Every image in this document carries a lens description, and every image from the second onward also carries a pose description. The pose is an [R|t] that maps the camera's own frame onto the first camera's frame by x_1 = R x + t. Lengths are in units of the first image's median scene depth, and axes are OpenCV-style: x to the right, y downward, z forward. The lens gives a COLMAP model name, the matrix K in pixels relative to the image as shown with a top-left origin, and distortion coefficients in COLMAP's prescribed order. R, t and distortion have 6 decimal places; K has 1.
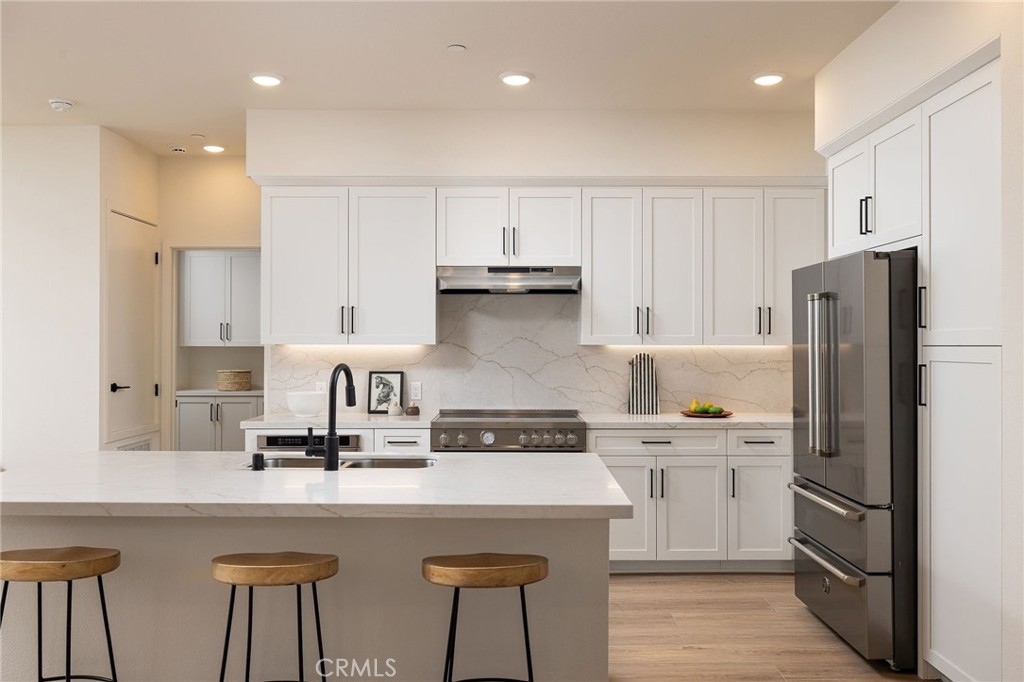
lens RADIAL K [[856.6, 0, 515.9], [0, 856.6, 338.0], [0, 0, 1]] dist [0.012423, 0.025943]
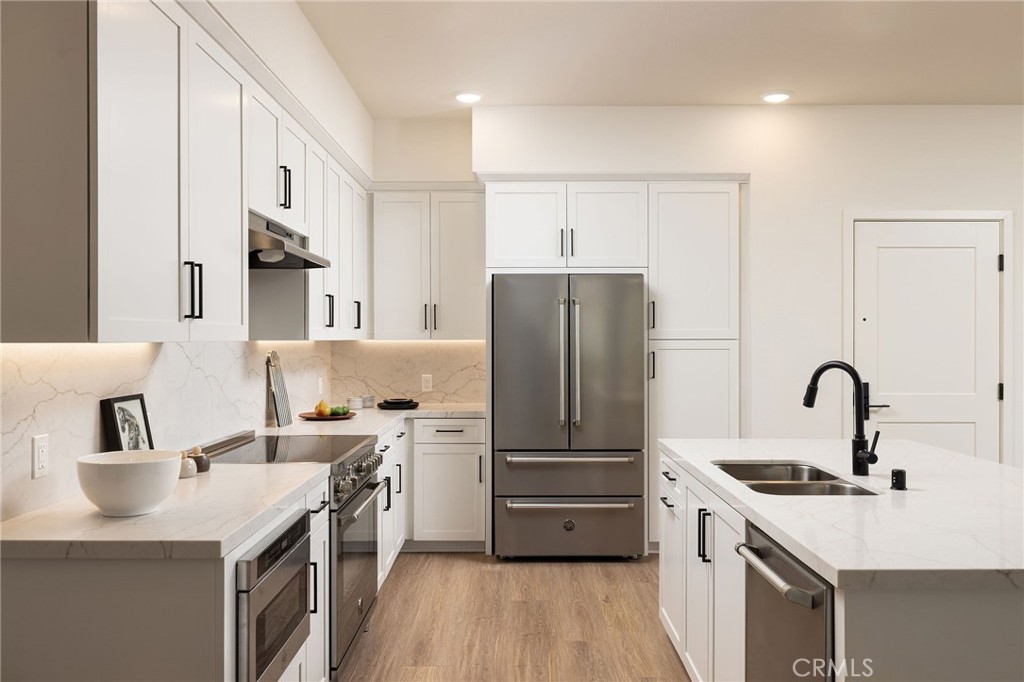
lens RADIAL K [[833.3, 0, 509.5], [0, 833.3, 336.8], [0, 0, 1]] dist [0.004641, -0.000440]
pose [[0.000312, -0.001432, 0.999999, -0.668042], [-0.006792, 0.999976, 0.001434, 0.002607], [-0.999977, -0.006793, 0.000302, 0.819990]]
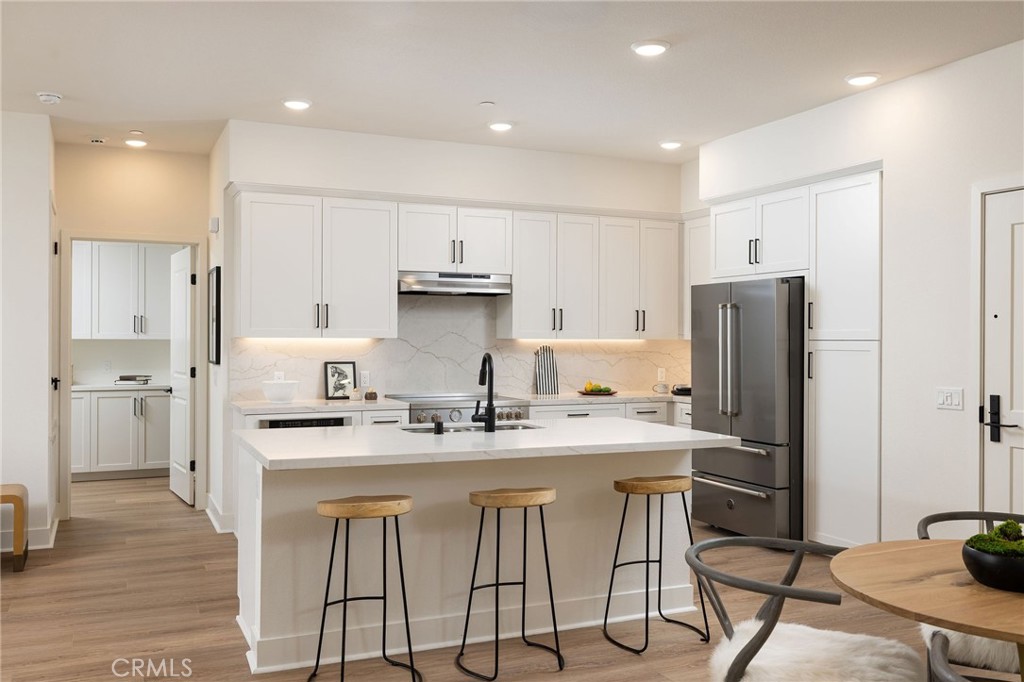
lens RADIAL K [[900.1, 0, 515.2], [0, 900.1, 342.4], [0, 0, 1]] dist [0.024823, -0.019177]
pose [[0.911008, 0.001040, 0.412388, -0.451925], [-0.006248, 0.999917, 0.011281, -0.001182], [-0.412342, -0.012854, 0.910938, -0.178594]]
